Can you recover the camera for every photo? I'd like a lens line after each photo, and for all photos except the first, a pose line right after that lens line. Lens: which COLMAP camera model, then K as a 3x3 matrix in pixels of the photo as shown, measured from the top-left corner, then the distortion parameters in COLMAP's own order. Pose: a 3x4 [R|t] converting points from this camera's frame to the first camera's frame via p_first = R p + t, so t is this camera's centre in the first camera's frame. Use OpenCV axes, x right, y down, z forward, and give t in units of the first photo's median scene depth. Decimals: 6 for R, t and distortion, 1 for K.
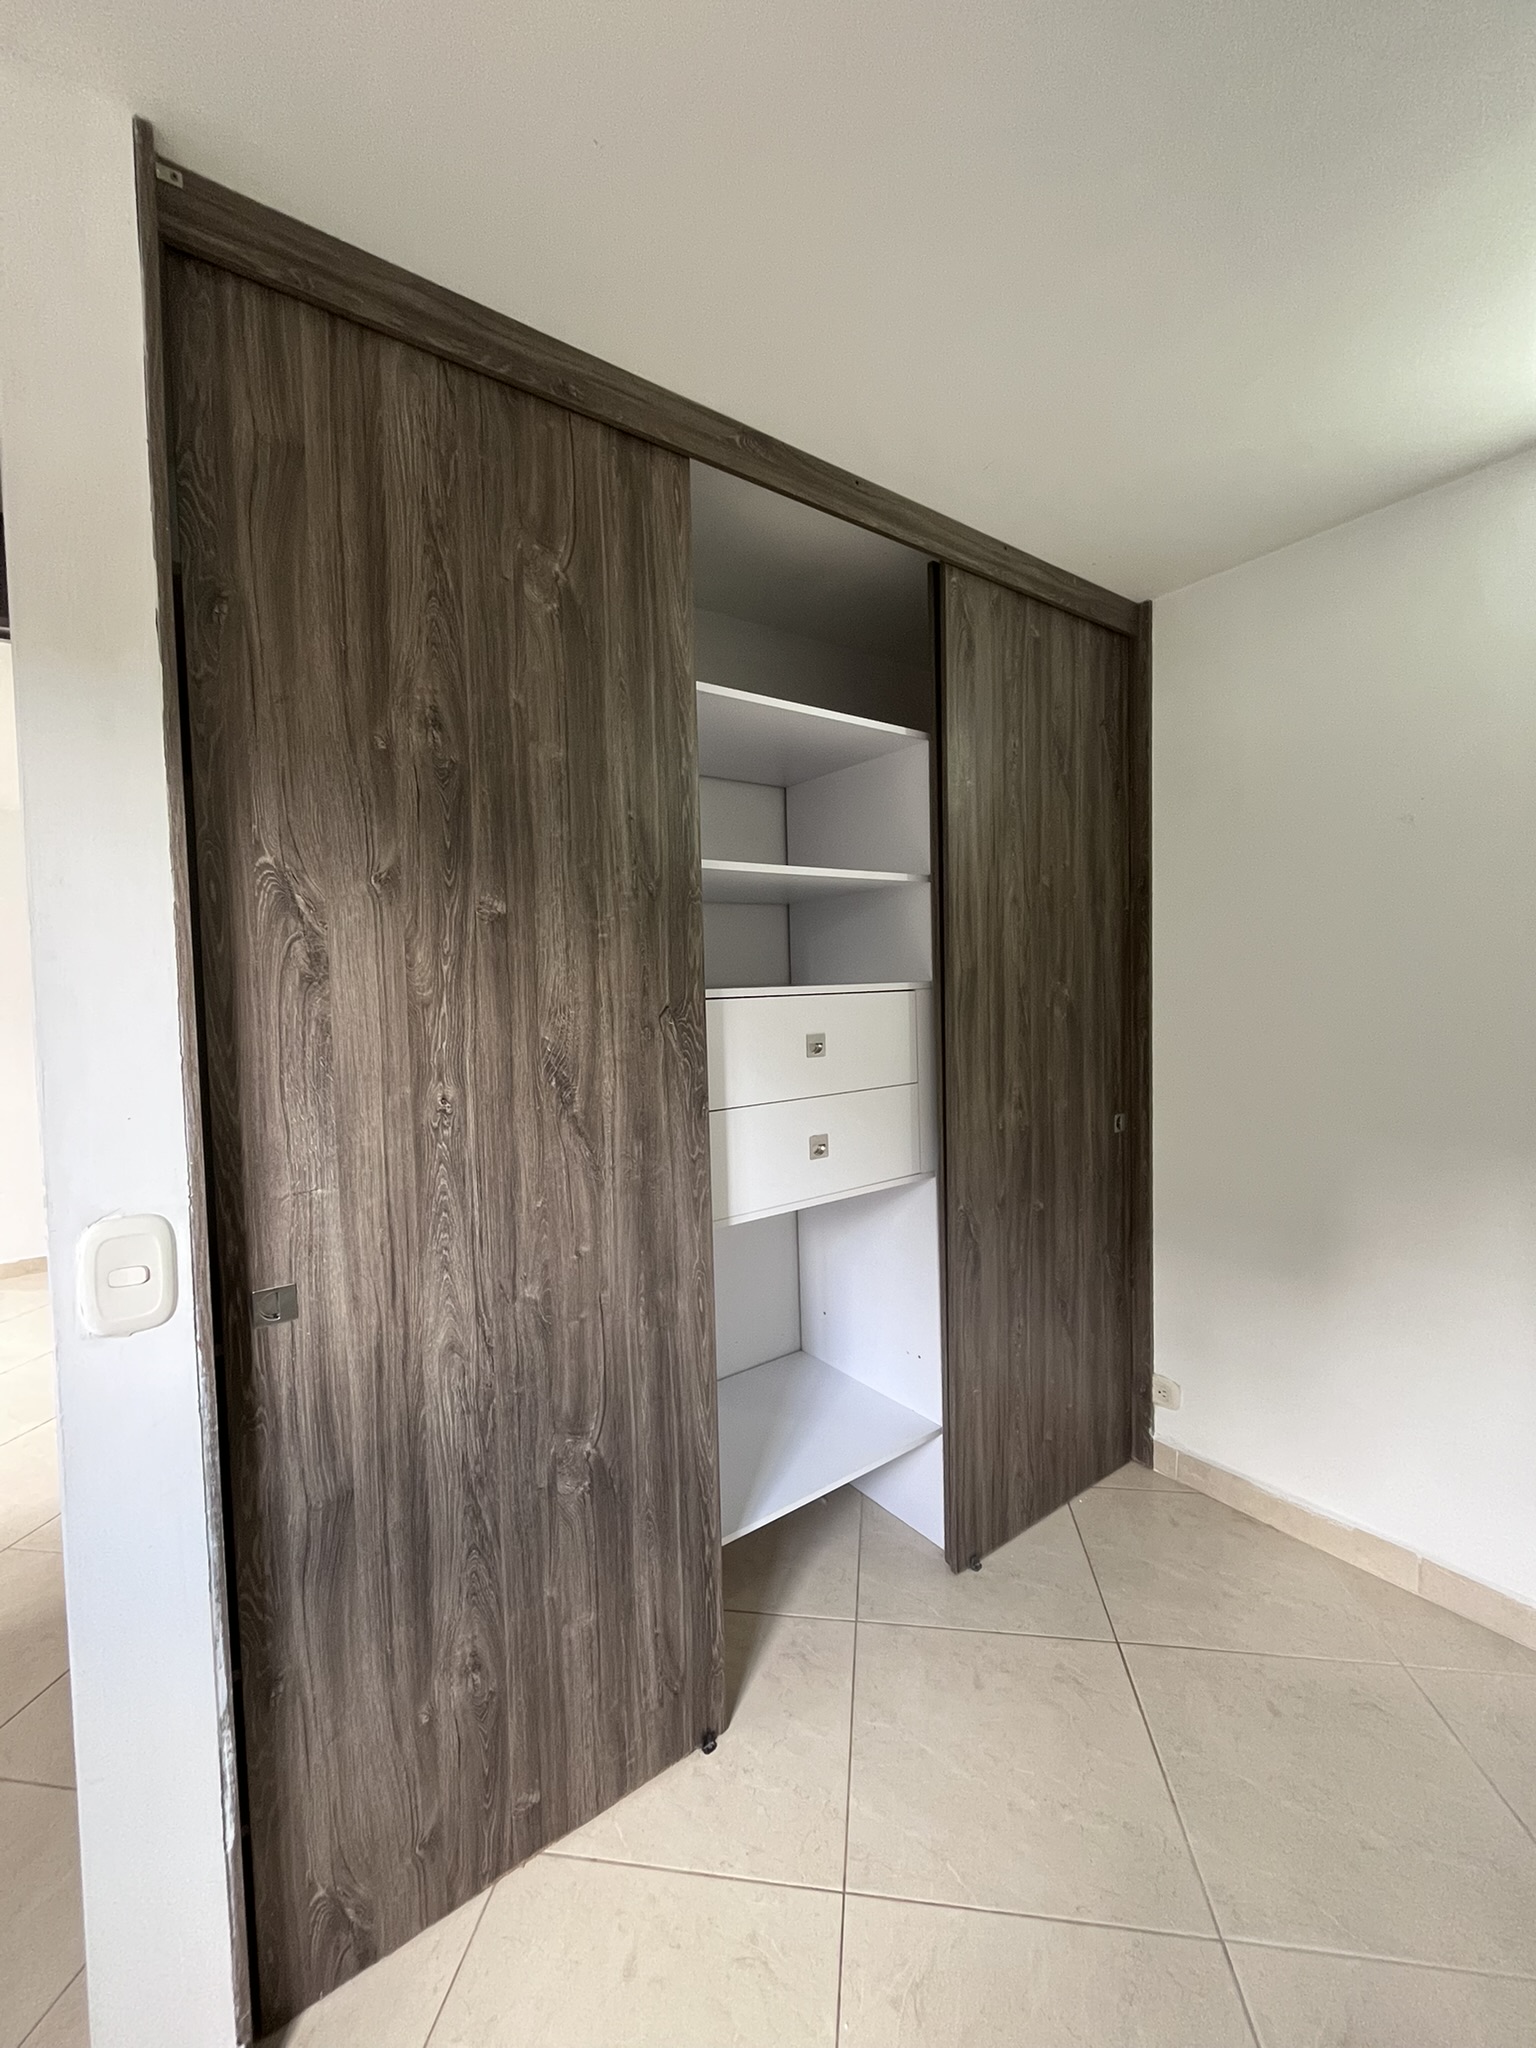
lens RADIAL K [[826.6, 0, 771.4], [0, 826.6, 1014.8], [0, 0, 1]] dist [-0.001522, -0.000140]
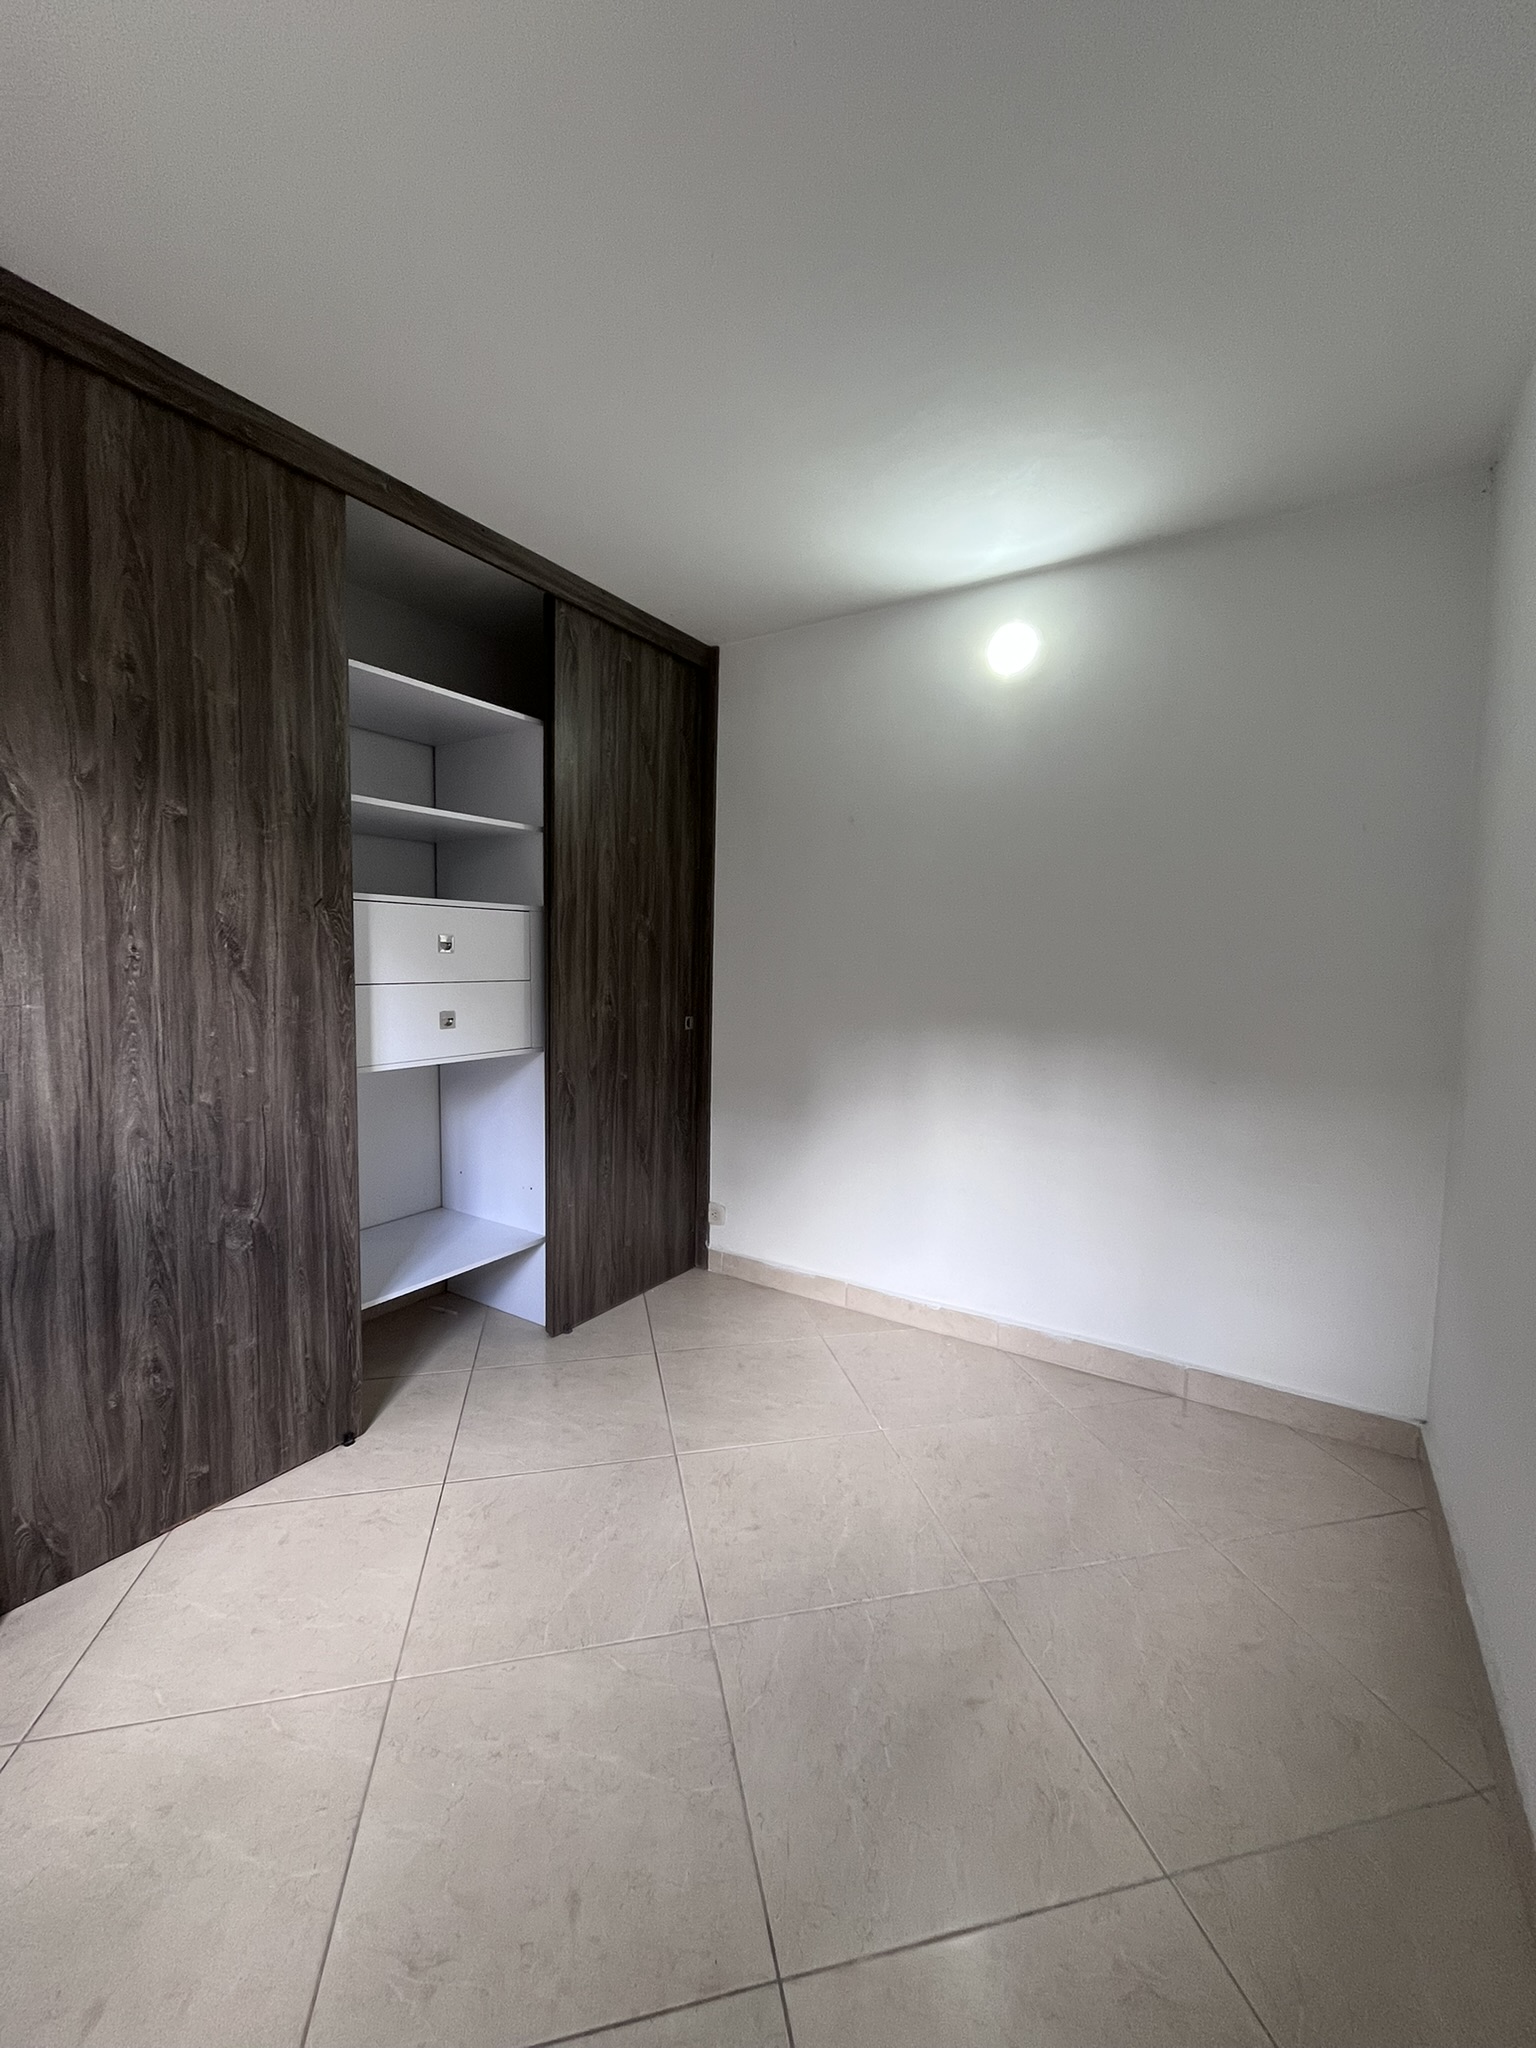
lens RADIAL K [[826.6, 0, 771.4], [0, 826.6, 1014.8], [0, 0, 1]] dist [-0.001522, -0.000140]
pose [[0.931550, 0.015128, 0.363299, 0.075080], [-0.025819, 0.999364, 0.024589, 0.130643], [-0.362696, -0.032286, 0.931348, -0.555258]]
